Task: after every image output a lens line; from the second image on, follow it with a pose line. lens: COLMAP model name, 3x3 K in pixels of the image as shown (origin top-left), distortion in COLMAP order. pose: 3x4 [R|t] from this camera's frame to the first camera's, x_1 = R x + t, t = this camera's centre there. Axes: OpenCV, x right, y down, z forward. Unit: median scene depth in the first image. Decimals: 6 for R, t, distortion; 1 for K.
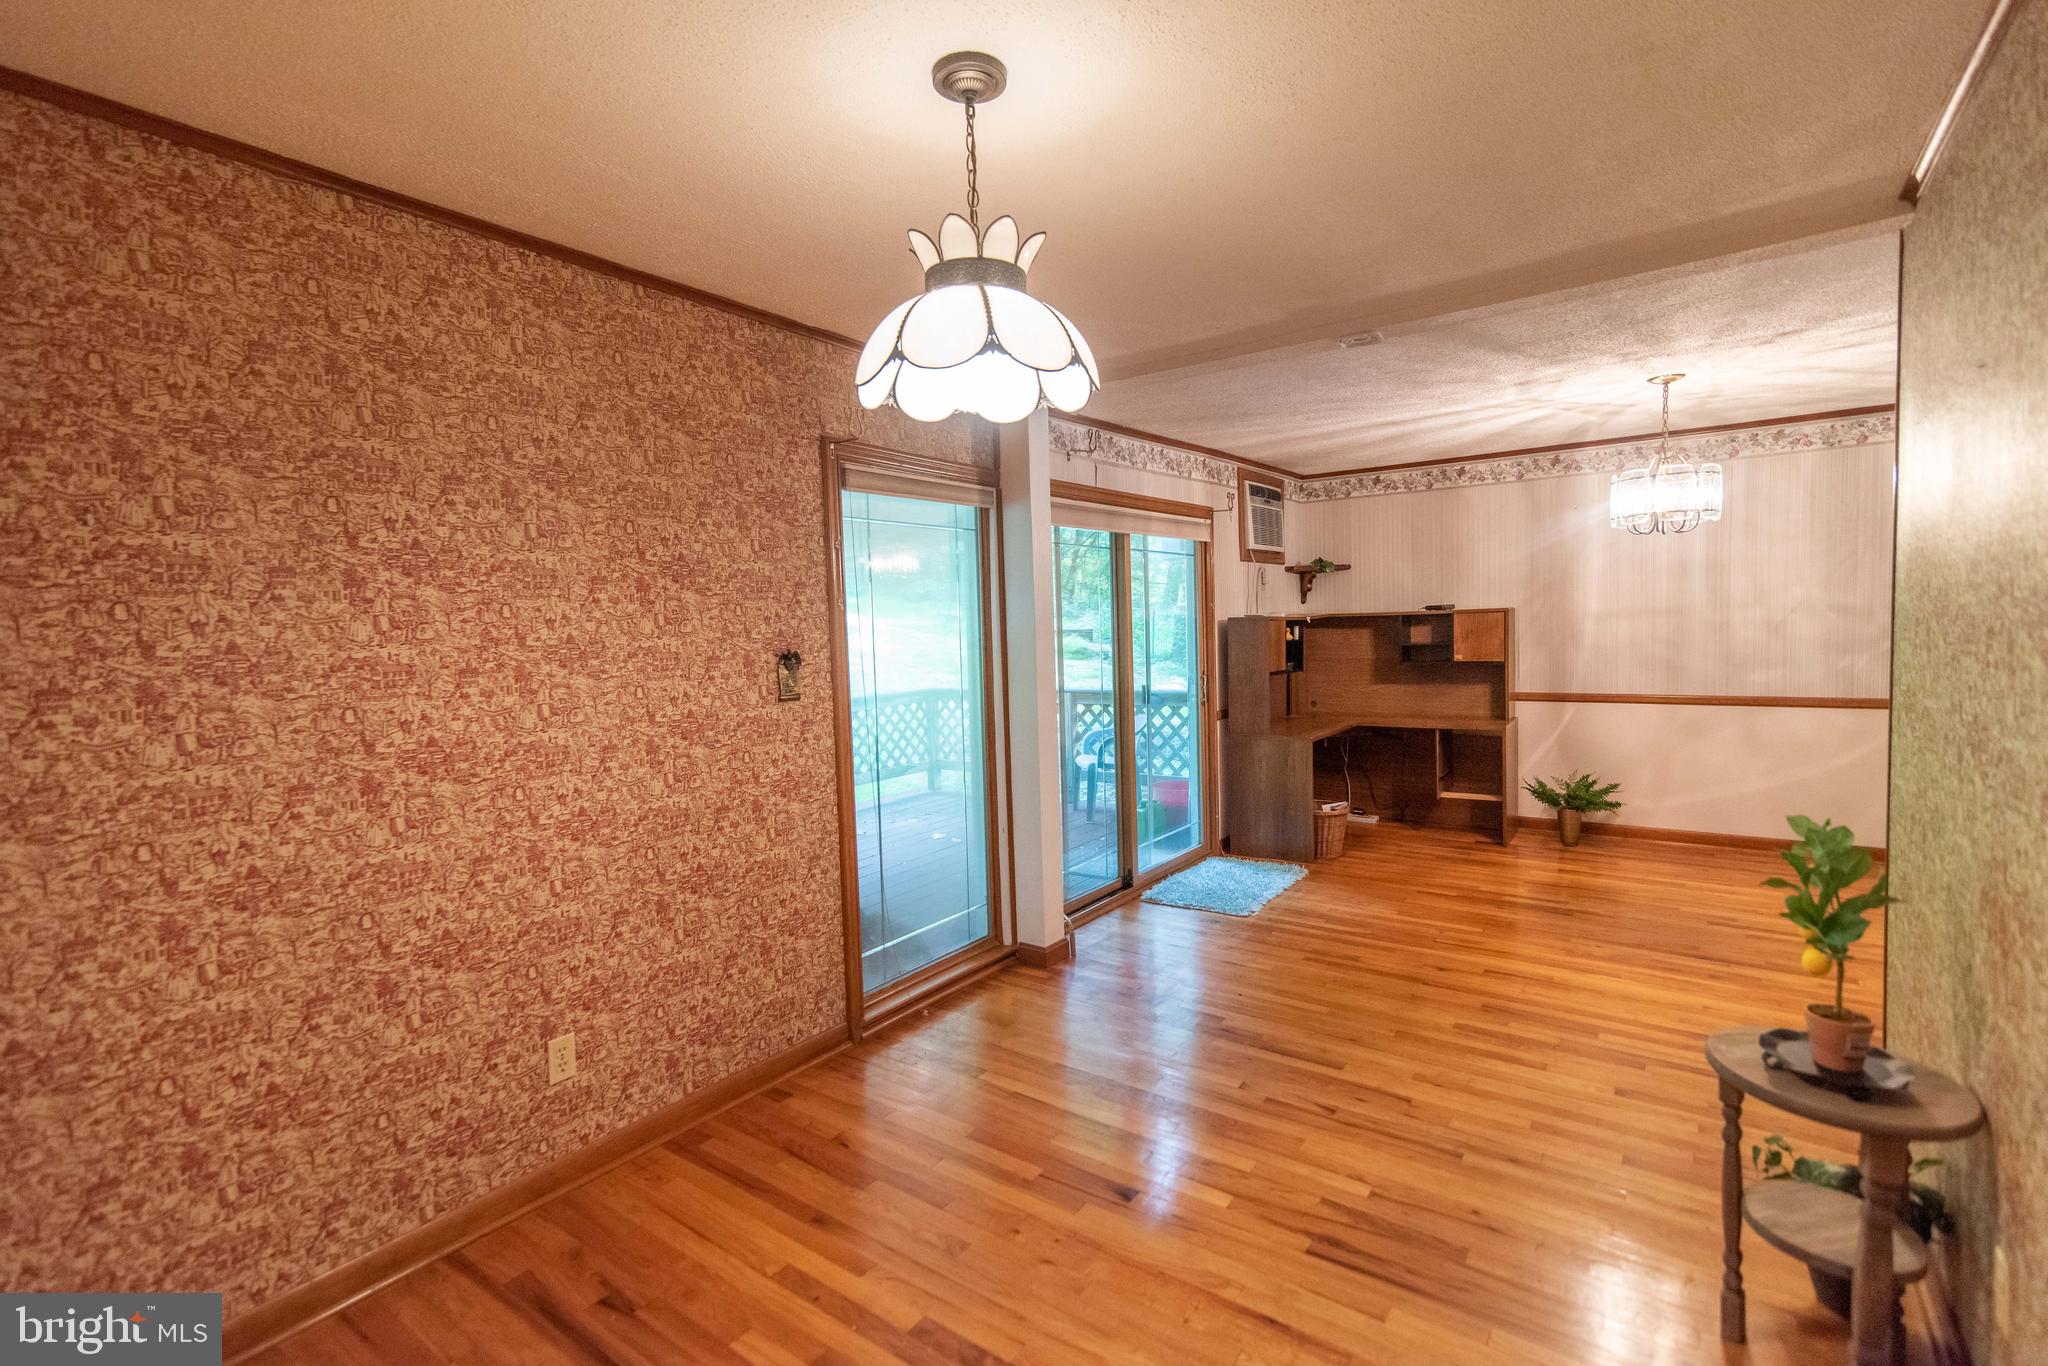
lens RADIAL K [[940.0, 0, 1024.3], [0, 940.0, 682.3], [0, 0, 1]] dist [0.014921, -0.001018]
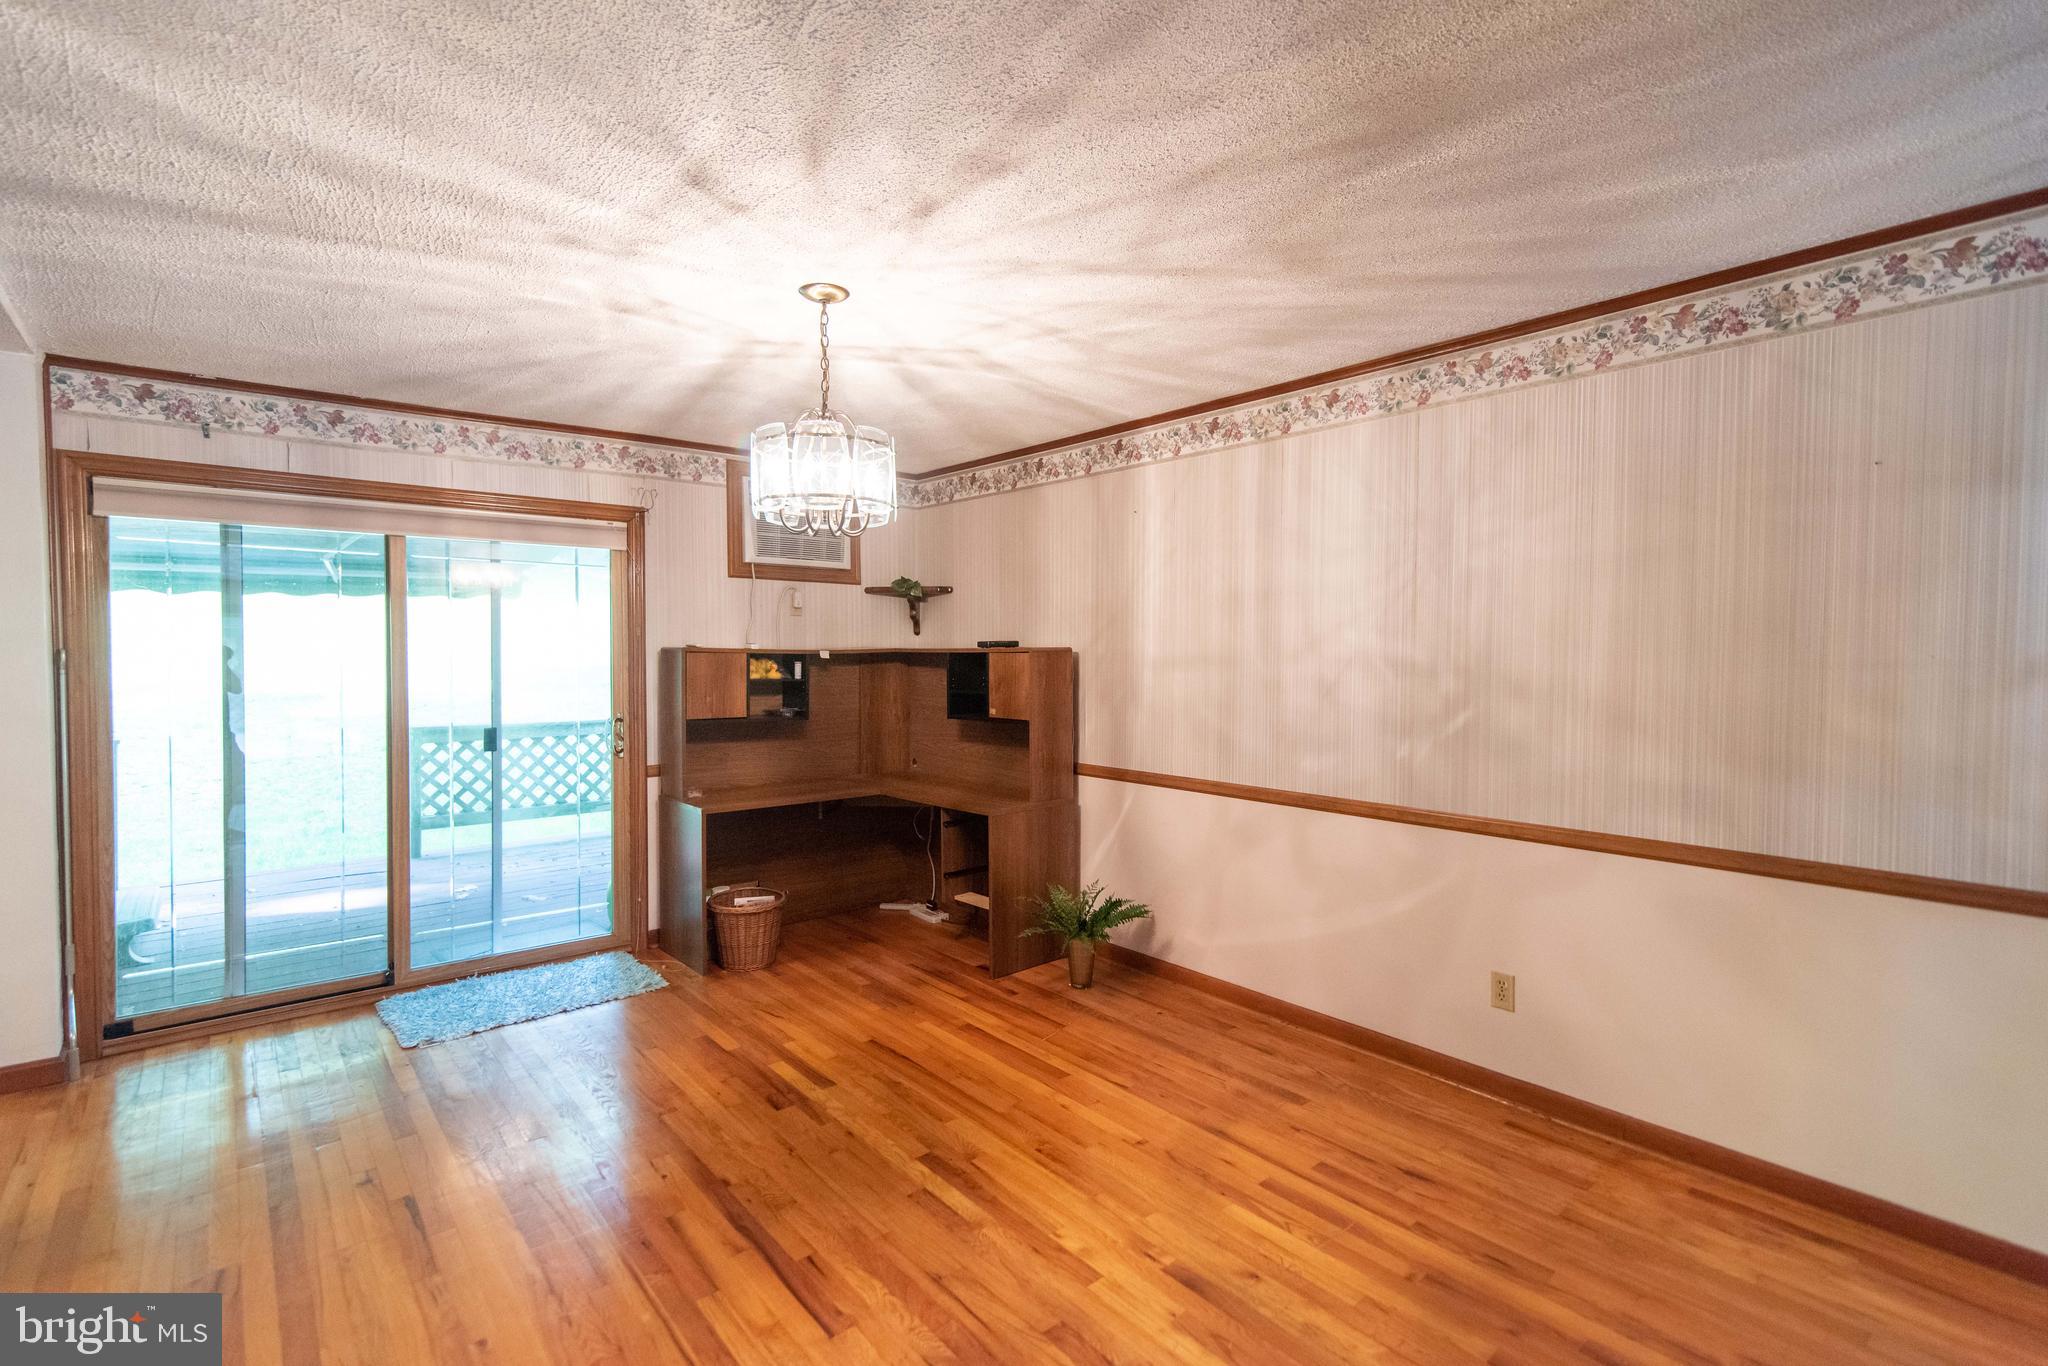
lens RADIAL K [[940.0, 0, 1030.2], [0, 940.0, 681.0], [0, 0, 1]] dist [0.014921, -0.001018]
pose [[0.970565, 0.044188, -0.236750, 0.702038], [-0.051718, 0.998331, -0.025685, -0.035084], [0.235220, 0.037173, 0.971231, 0.302798]]
